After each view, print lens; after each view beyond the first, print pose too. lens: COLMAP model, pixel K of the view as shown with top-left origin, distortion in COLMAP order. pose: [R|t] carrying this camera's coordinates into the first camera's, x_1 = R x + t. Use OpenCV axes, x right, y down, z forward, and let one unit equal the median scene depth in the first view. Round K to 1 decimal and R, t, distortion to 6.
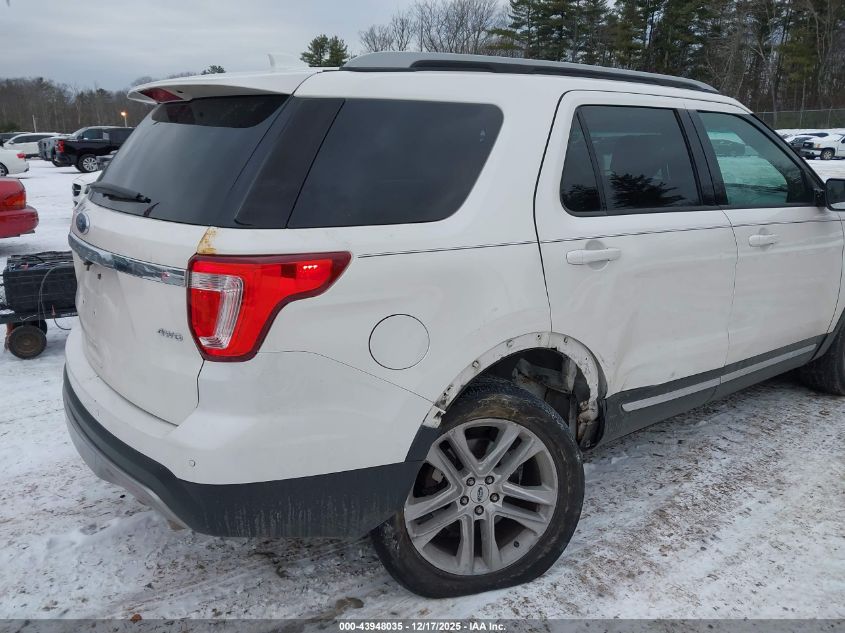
lens RADIAL K [[669.9, 0, 422.5], [0, 669.9, 316.5], [0, 0, 1]] dist [0.028355, -0.014375]
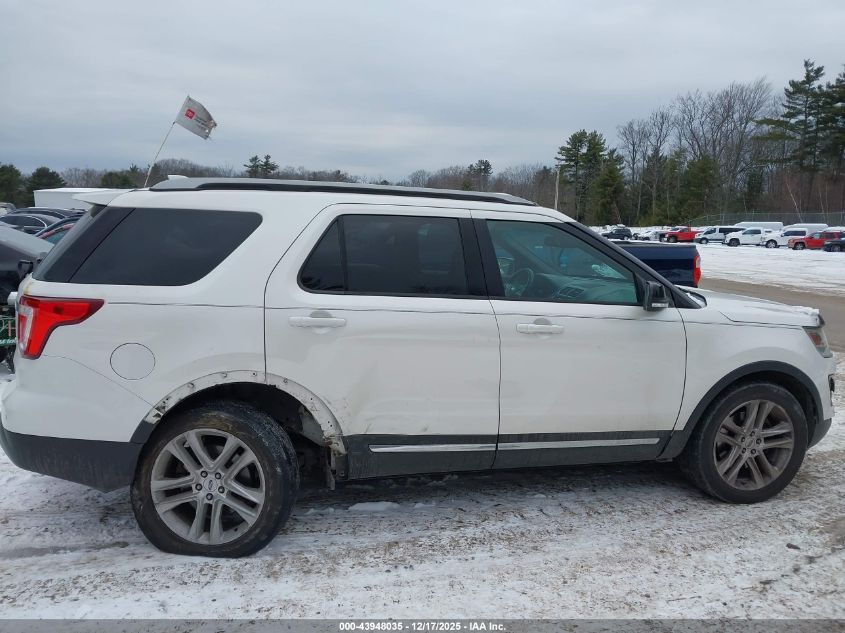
lens RADIAL K [[669.9, 0, 422.5], [0, 669.9, 316.5], [0, 0, 1]] dist [0.028355, -0.014375]
pose [[0.926504, 0.079621, -0.367766, 0.879684], [-0.124722, 0.987088, -0.100505, 0.006015], [0.355015, 0.138987, 0.924471, -0.160032]]
